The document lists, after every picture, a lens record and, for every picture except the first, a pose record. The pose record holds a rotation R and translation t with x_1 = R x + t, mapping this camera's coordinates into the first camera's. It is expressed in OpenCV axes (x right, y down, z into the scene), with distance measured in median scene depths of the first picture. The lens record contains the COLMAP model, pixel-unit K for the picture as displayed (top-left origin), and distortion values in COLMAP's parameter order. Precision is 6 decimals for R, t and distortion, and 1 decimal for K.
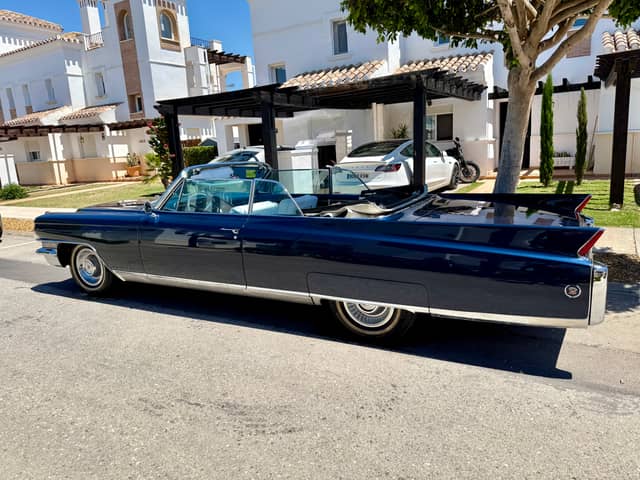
lens RADIAL K [[458.7, 0, 326.6], [0, 458.7, 239.0], [0, 0, 1]] dist [-0.003768, 0.002744]
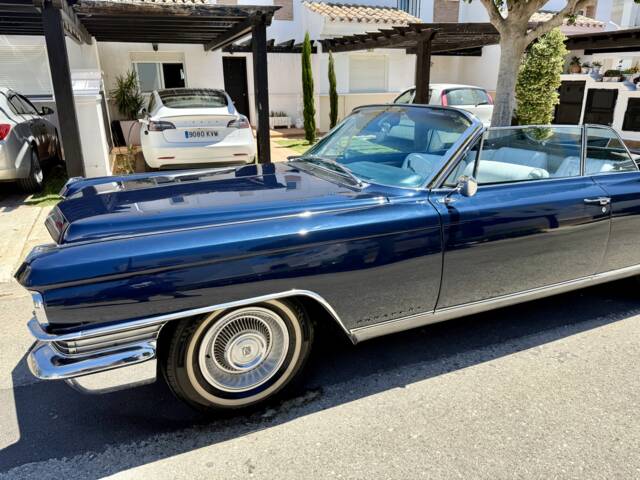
lens RADIAL K [[462.9, 0, 325.0], [0, 462.9, 234.4], [0, 0, 1]] dist [0.036153, -0.047311]
pose [[0.611773, -0.174231, 0.771607, -0.435400], [0.124639, 0.984489, 0.123480, -0.045681], [-0.781152, 0.020630, 0.624000, 0.381365]]
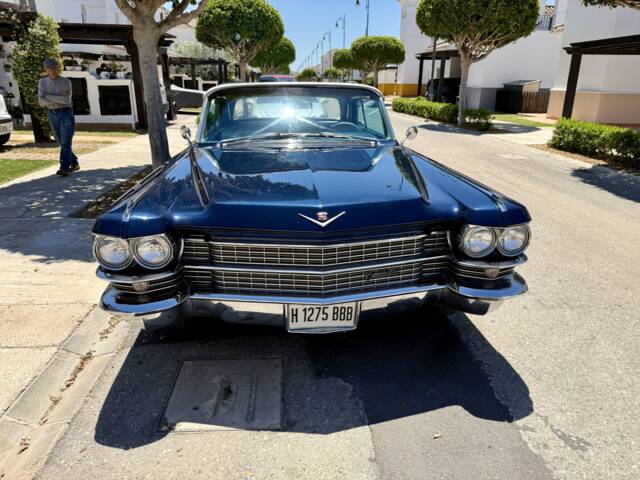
lens RADIAL K [[462.9, 0, 325.2], [0, 462.9, 232.8], [0, 0, 1]] dist [0.036153, -0.047311]
pose [[-0.560017, -0.200116, 0.803950, -0.500837], [0.190909, 0.913104, 0.360270, -0.119829], [-0.806186, 0.355238, -0.473150, 0.777820]]
